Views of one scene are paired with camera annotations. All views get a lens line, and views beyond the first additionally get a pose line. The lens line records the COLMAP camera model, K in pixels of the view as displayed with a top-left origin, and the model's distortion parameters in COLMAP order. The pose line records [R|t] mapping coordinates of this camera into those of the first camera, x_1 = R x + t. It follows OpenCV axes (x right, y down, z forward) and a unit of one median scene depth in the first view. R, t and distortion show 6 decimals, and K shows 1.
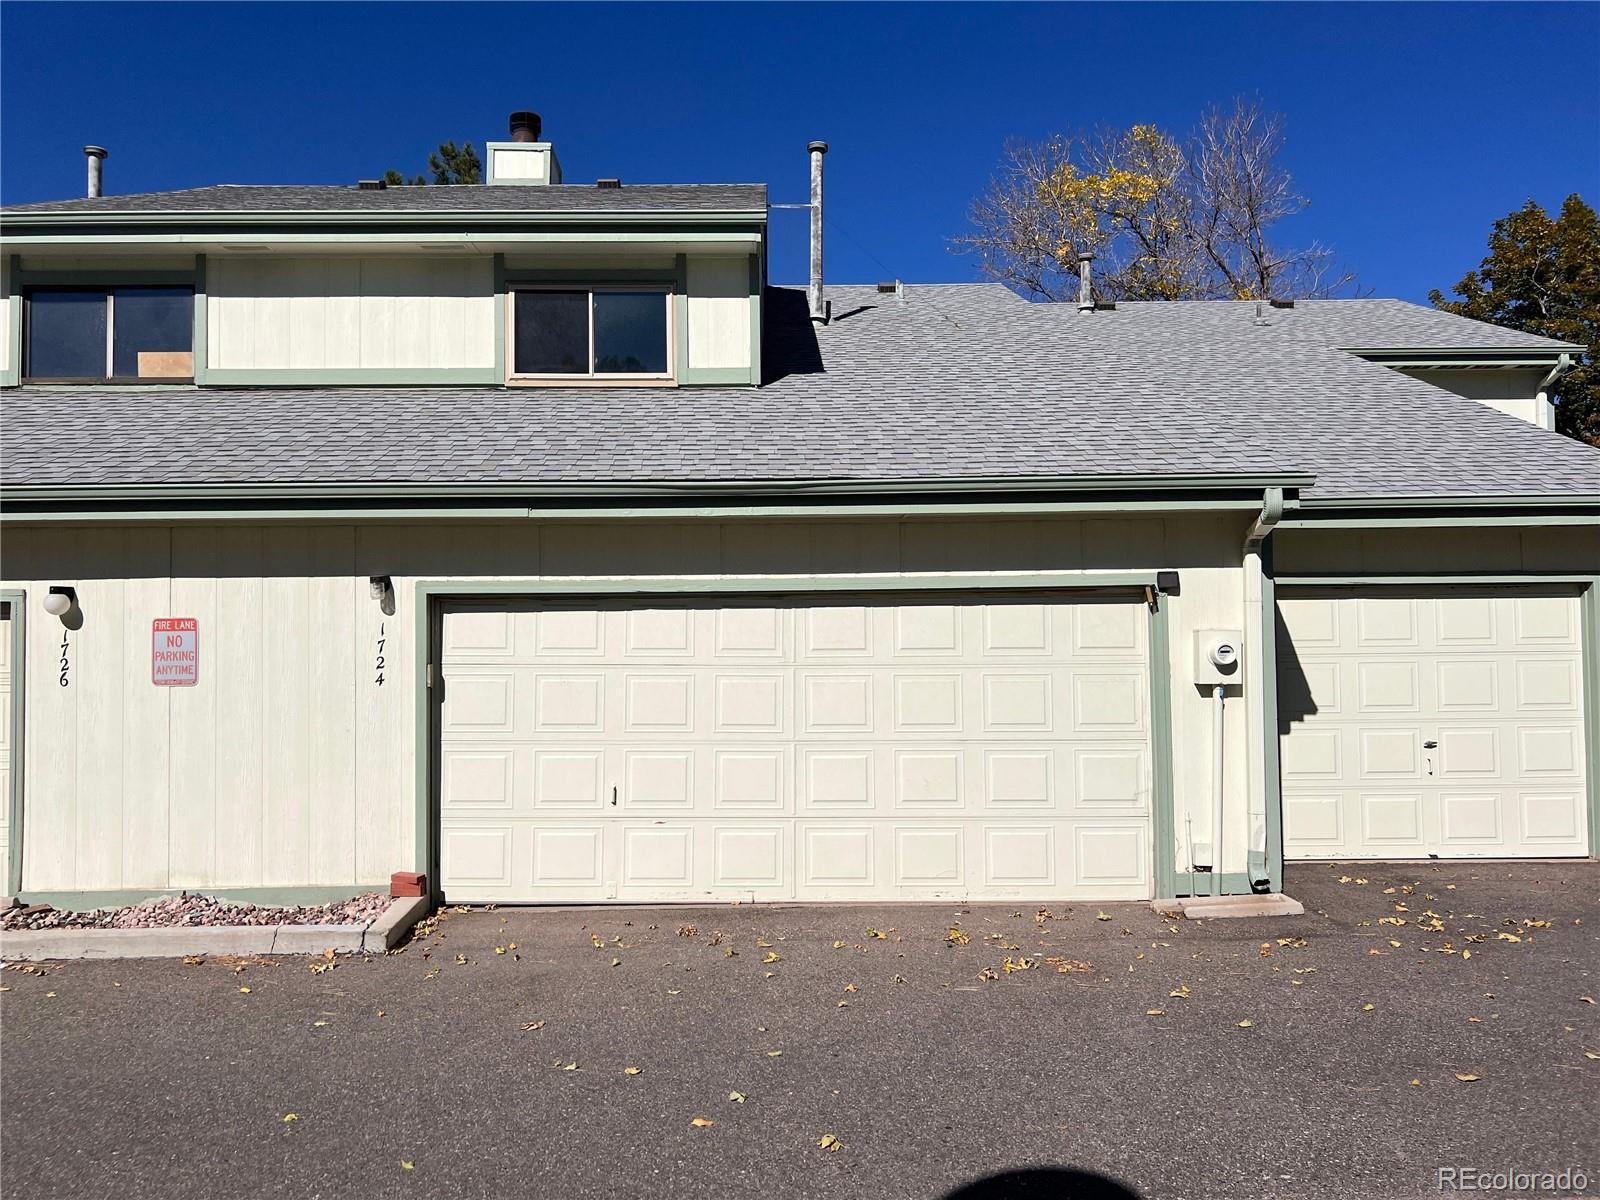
lens RADIAL K [[1234.4, 0, 800.0], [0, 1234.4, 600.0], [0, 0, 1]] dist [0.078577, -0.001742]
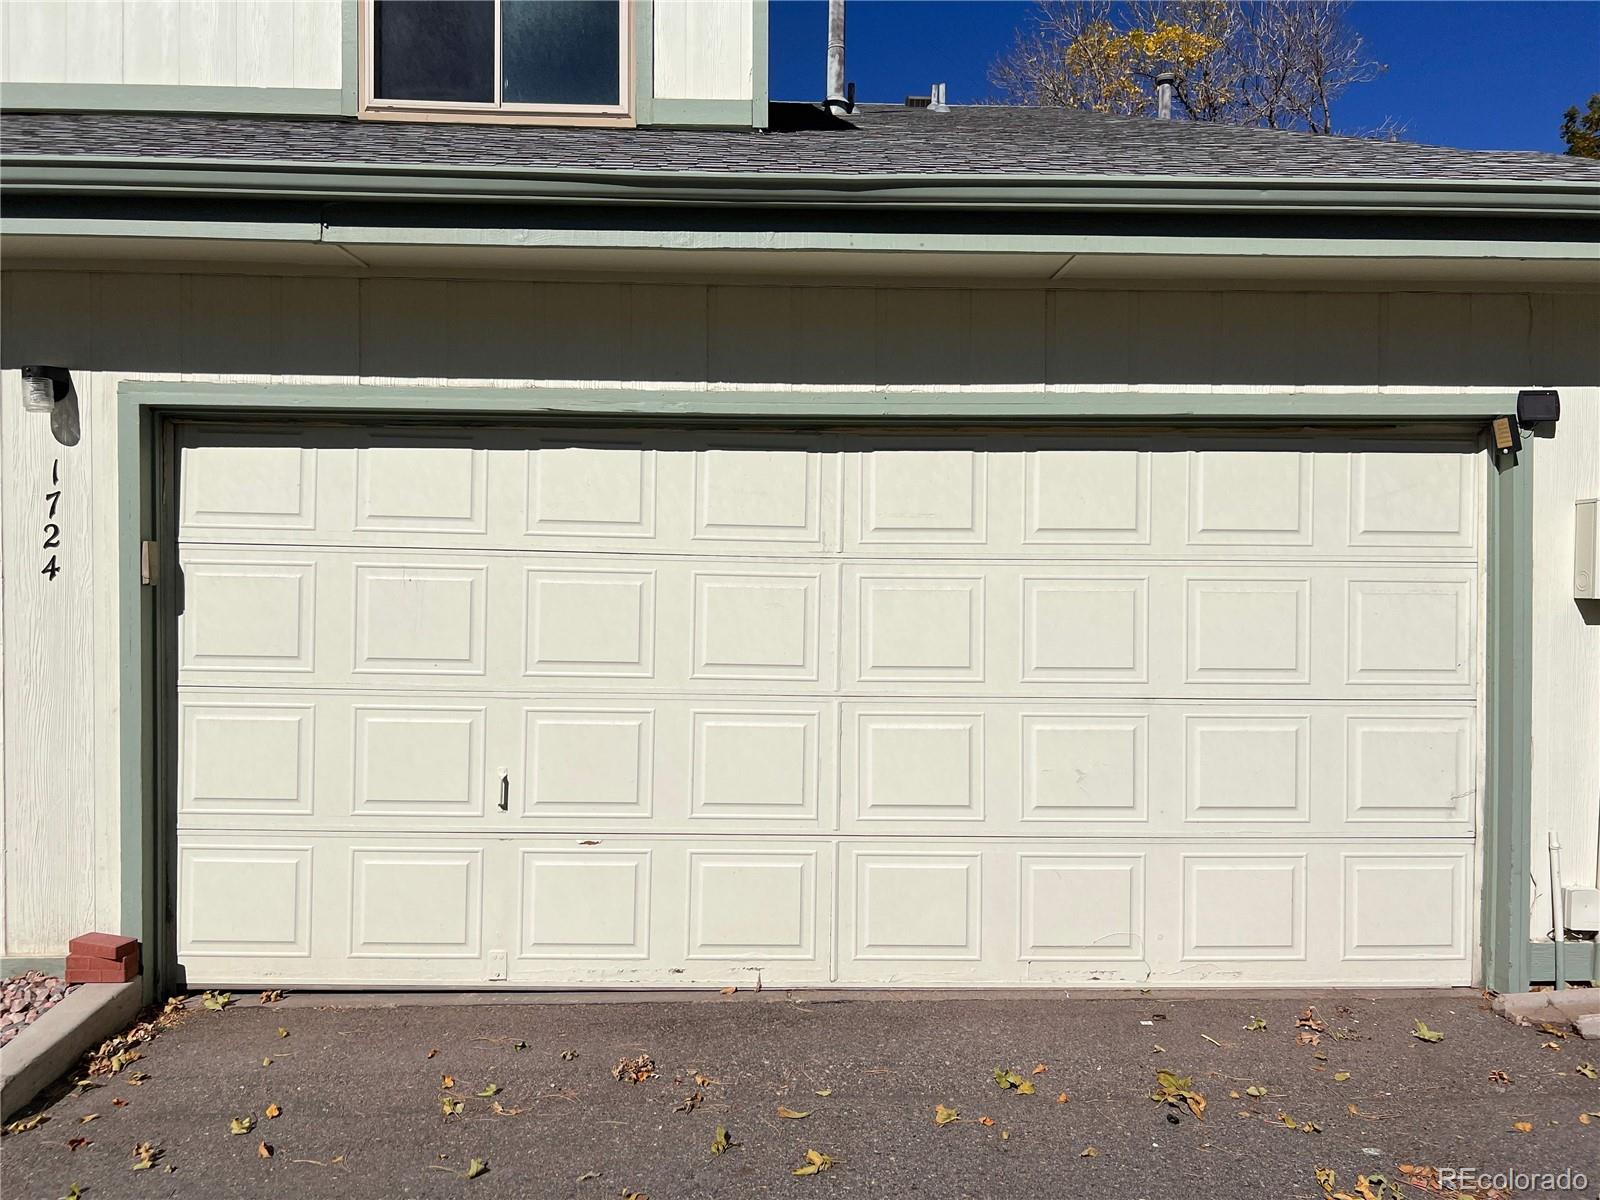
lens RADIAL K [[1203.4, 0, 804.4], [0, 1203.4, 609.1], [0, 0, 1]] dist [0.052306, -0.069526]
pose [[0.999452, 0.014216, 0.029903, -0.036276], [-0.015743, 0.998551, 0.051453, 0.049255], [-0.029129, -0.051895, 0.998228, 0.476131]]
